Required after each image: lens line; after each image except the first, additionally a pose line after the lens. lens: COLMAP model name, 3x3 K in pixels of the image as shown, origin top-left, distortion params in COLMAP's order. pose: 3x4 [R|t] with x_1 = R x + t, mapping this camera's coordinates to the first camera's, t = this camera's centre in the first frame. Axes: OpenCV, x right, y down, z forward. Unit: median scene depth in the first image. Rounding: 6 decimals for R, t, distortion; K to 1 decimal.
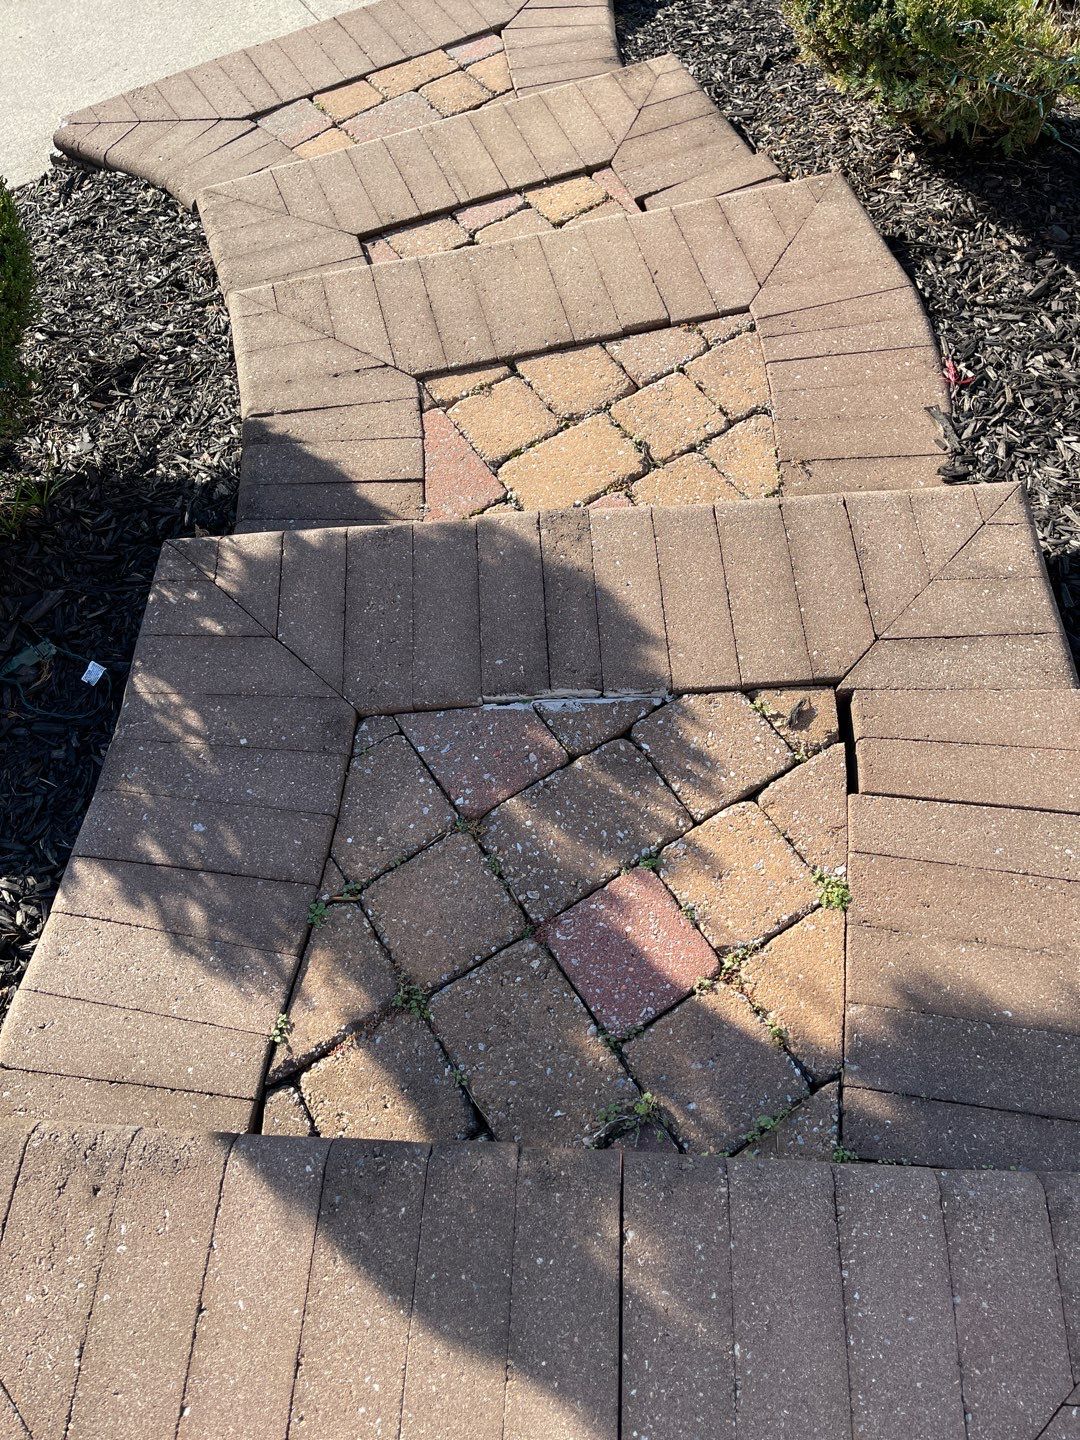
lens RADIAL K [[1104.8, 0, 558.0], [0, 1104.8, 724.1], [0, 0, 1]] dist [0.073687, -0.109922]
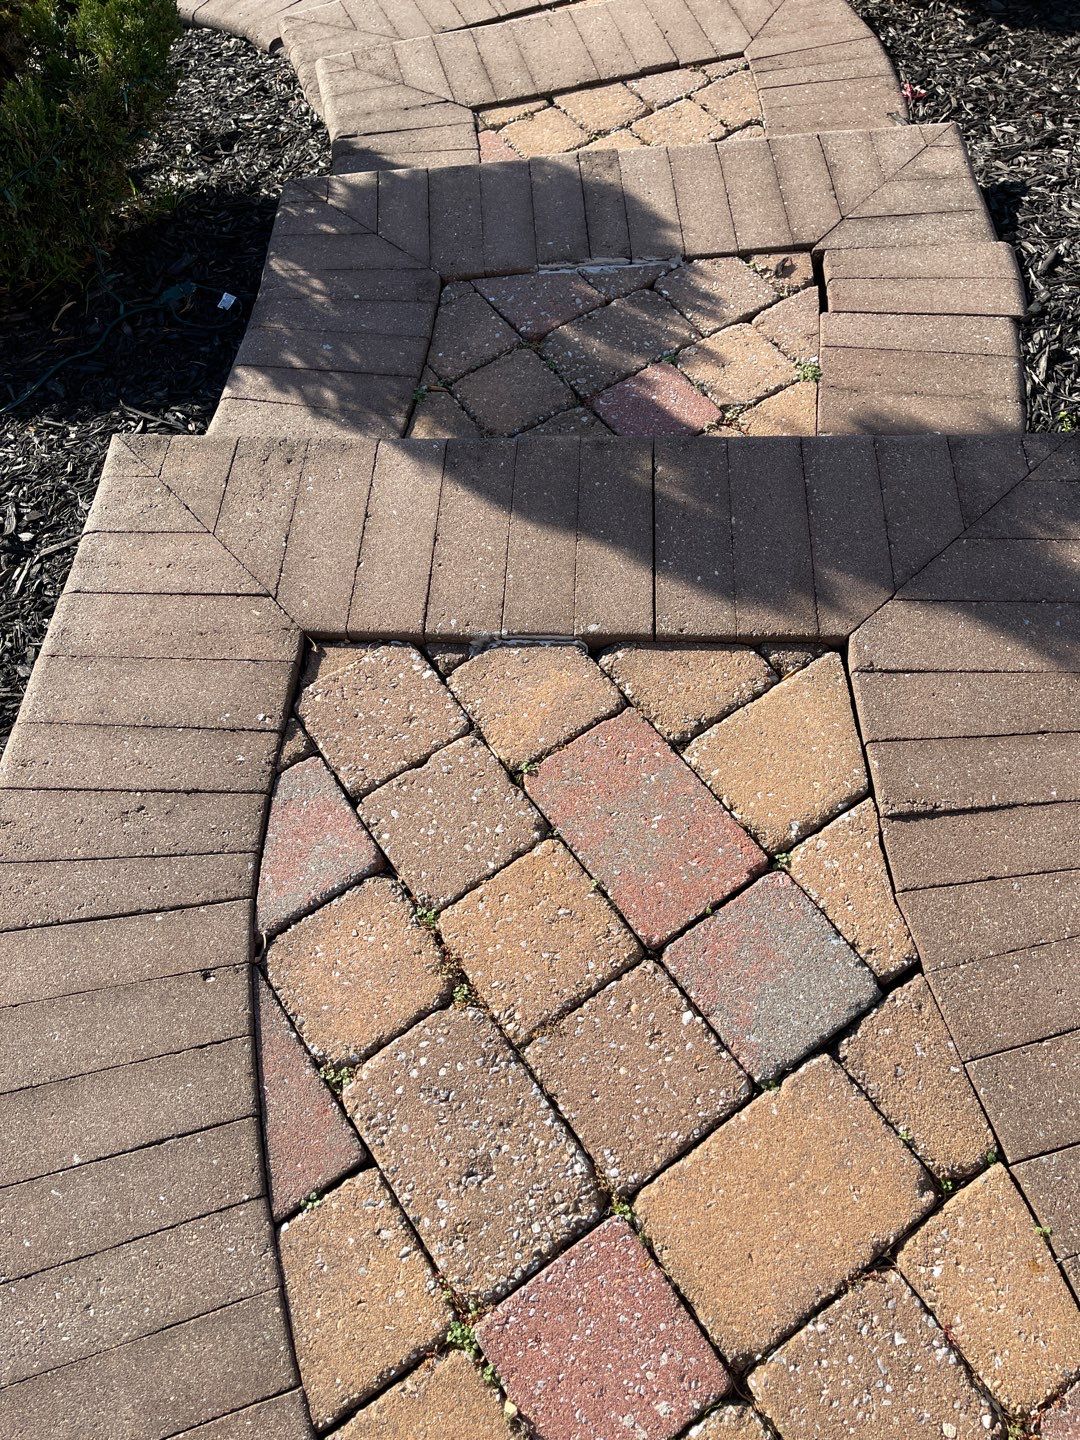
lens RADIAL K [[1104.8, 0, 558.0], [0, 1104.8, 724.1], [0, 0, 1]] dist [0.073687, -0.109922]
pose [[0.999839, -0.012681, -0.012704, -0.035203], [0.012363, 0.999616, -0.024795, 0.541445], [0.013014, 0.024634, 0.999612, -0.288751]]
